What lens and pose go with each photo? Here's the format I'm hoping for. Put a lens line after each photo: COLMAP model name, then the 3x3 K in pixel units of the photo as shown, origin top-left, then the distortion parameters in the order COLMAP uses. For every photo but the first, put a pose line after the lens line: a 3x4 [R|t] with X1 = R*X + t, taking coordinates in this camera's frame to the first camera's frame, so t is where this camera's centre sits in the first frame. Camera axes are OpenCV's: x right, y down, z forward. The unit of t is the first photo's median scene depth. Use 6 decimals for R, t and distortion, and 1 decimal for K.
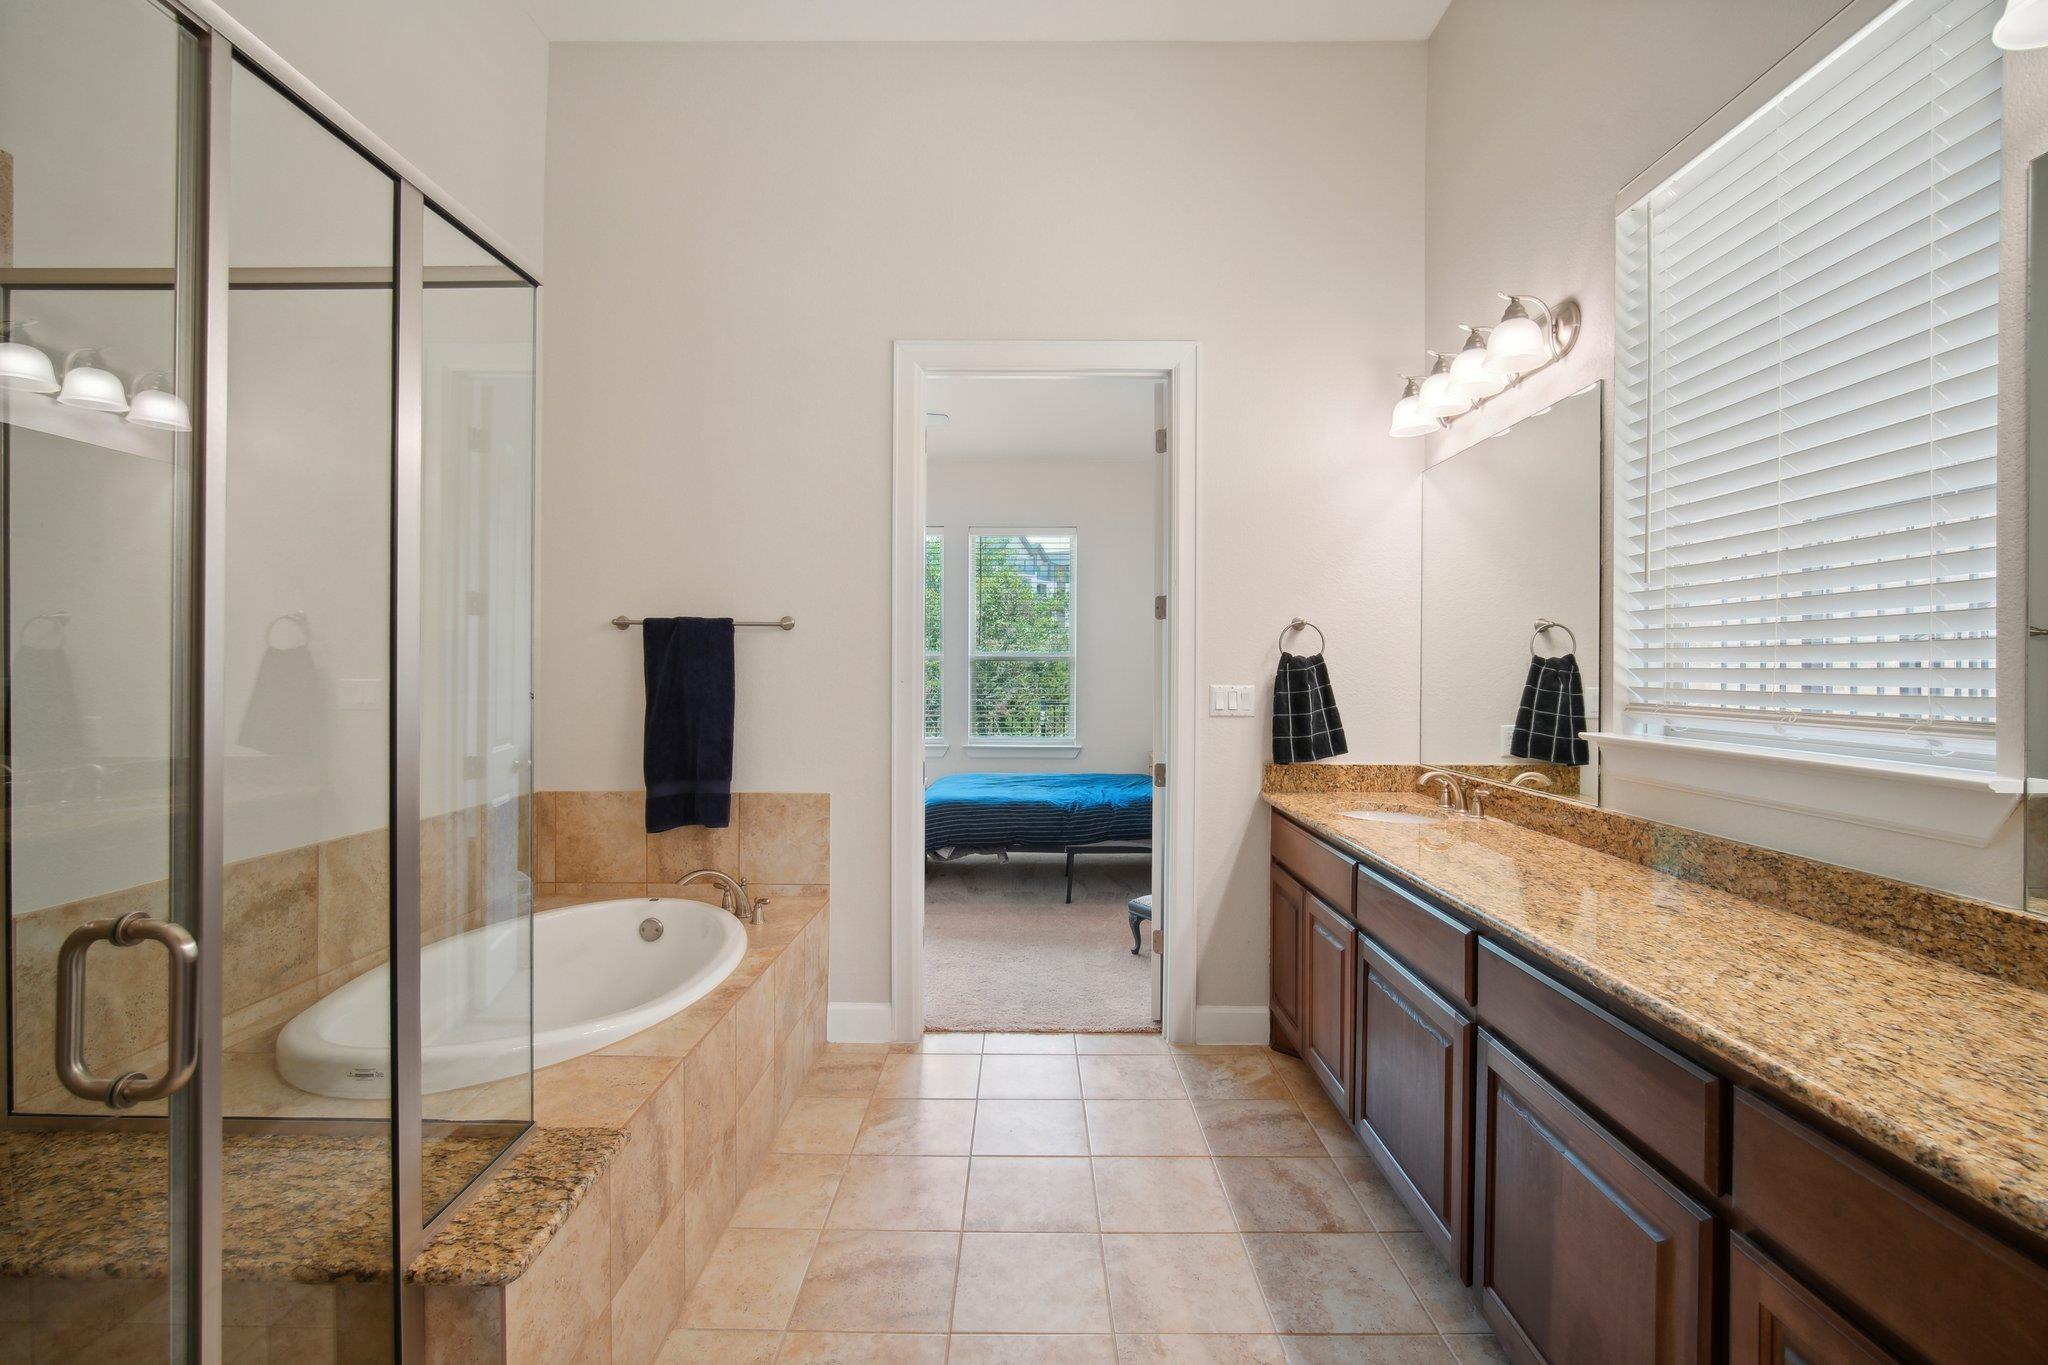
lens RADIAL K [[900.3, 0, 1023.4], [0, 900.3, 675.7], [0, 0, 1]] dist [-0.002869, -0.000169]
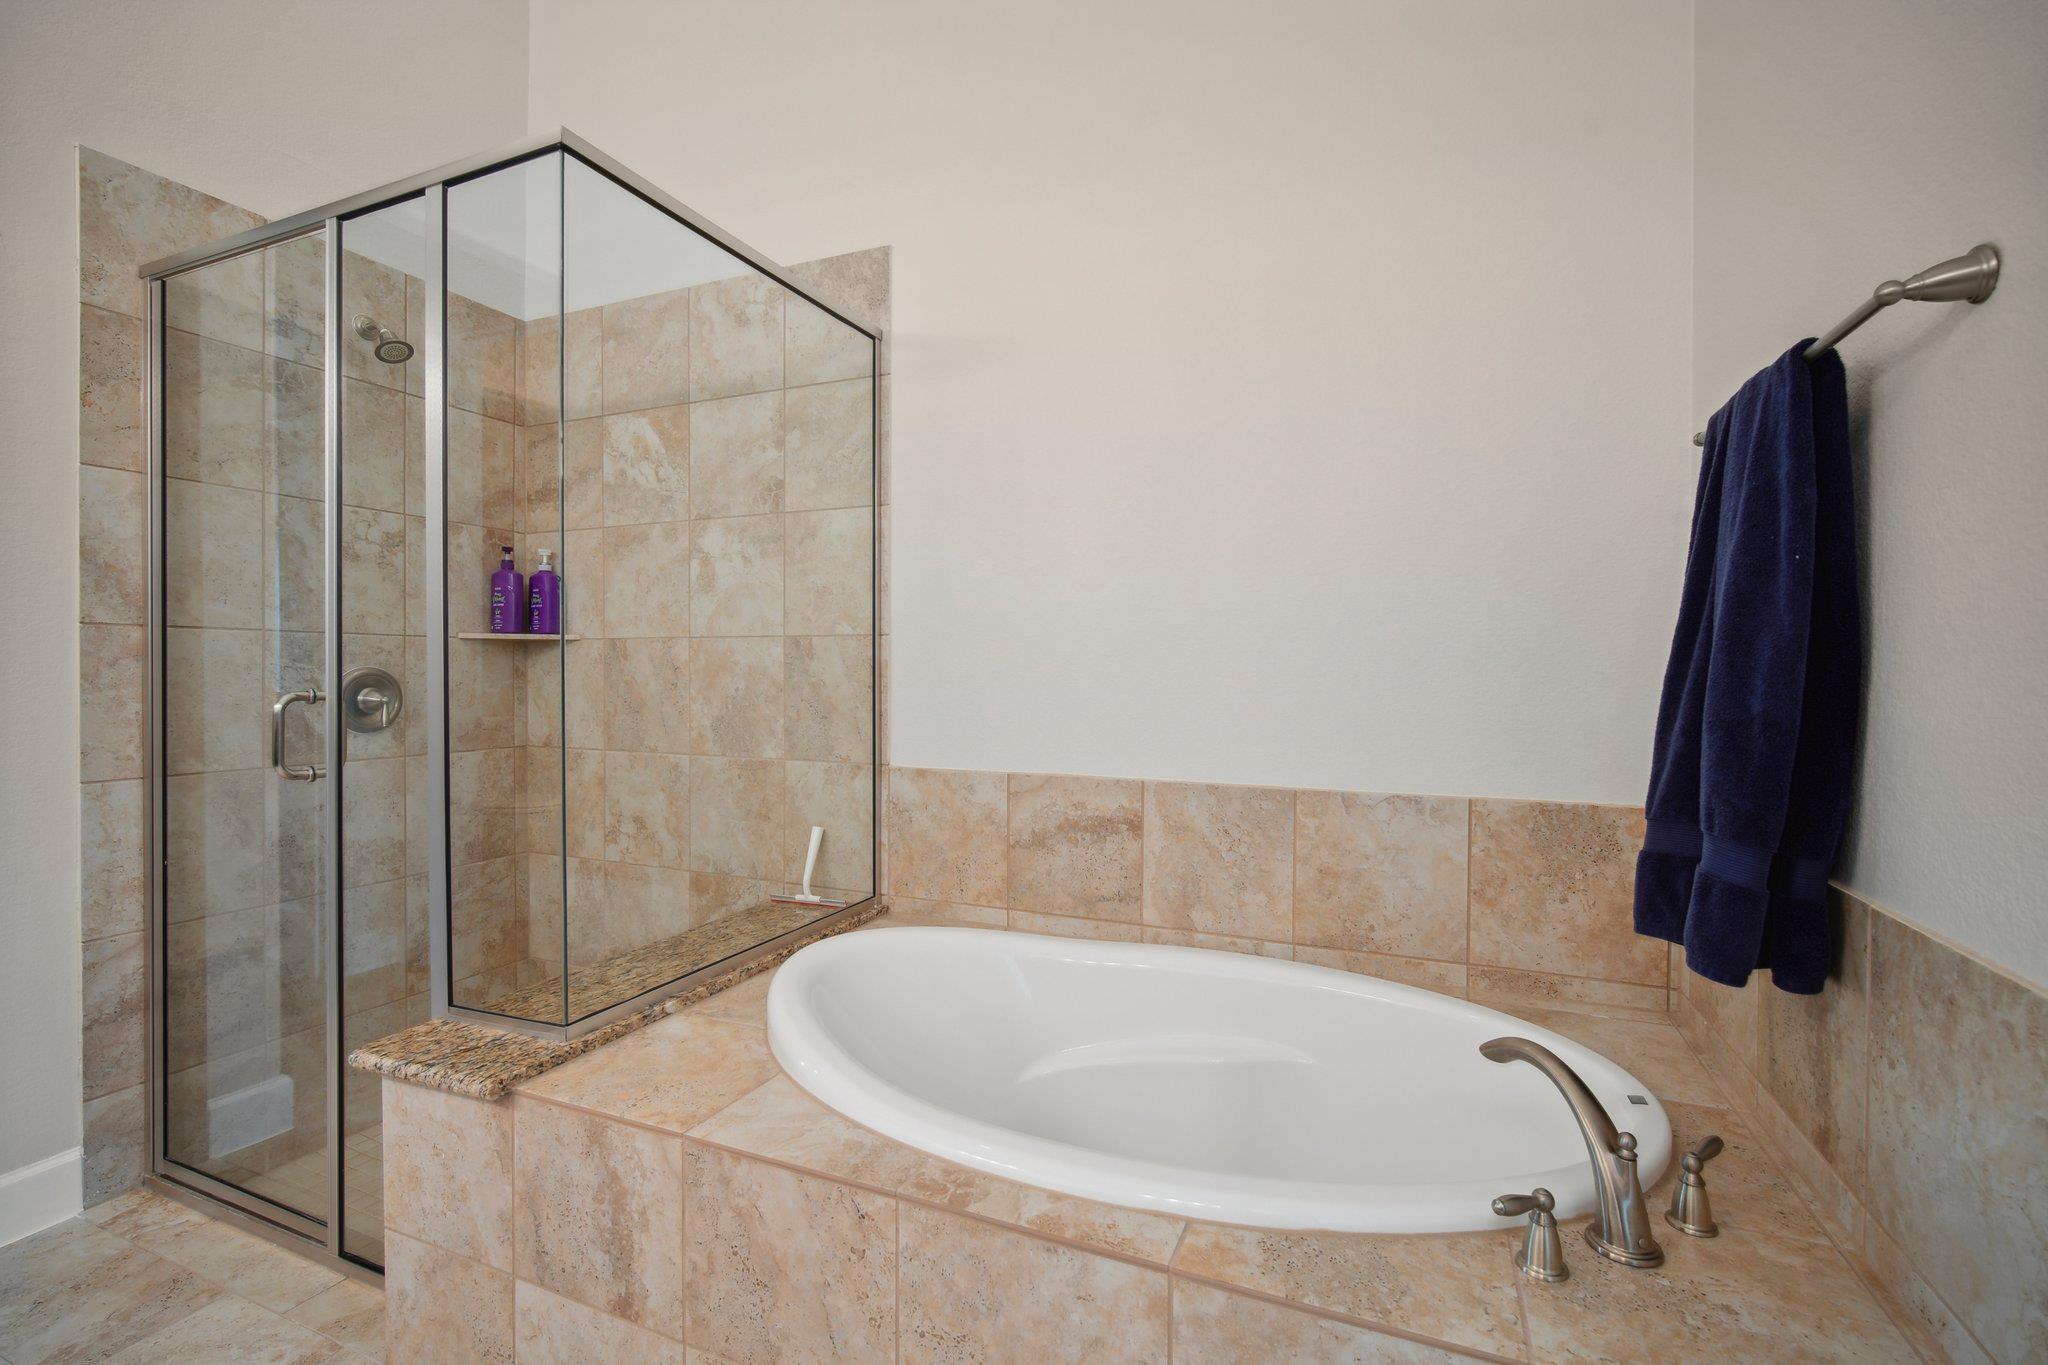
lens RADIAL K [[900.3, 0, 1025.7], [0, 900.3, 681.6], [0, 0, 1]] dist [-0.002869, -0.000169]
pose [[-0.392237, 0.012180, -0.919784, 0.098472], [-0.006168, 0.999855, 0.015871, 0.074522], [0.919844, 0.011898, -0.392105, 1.257616]]
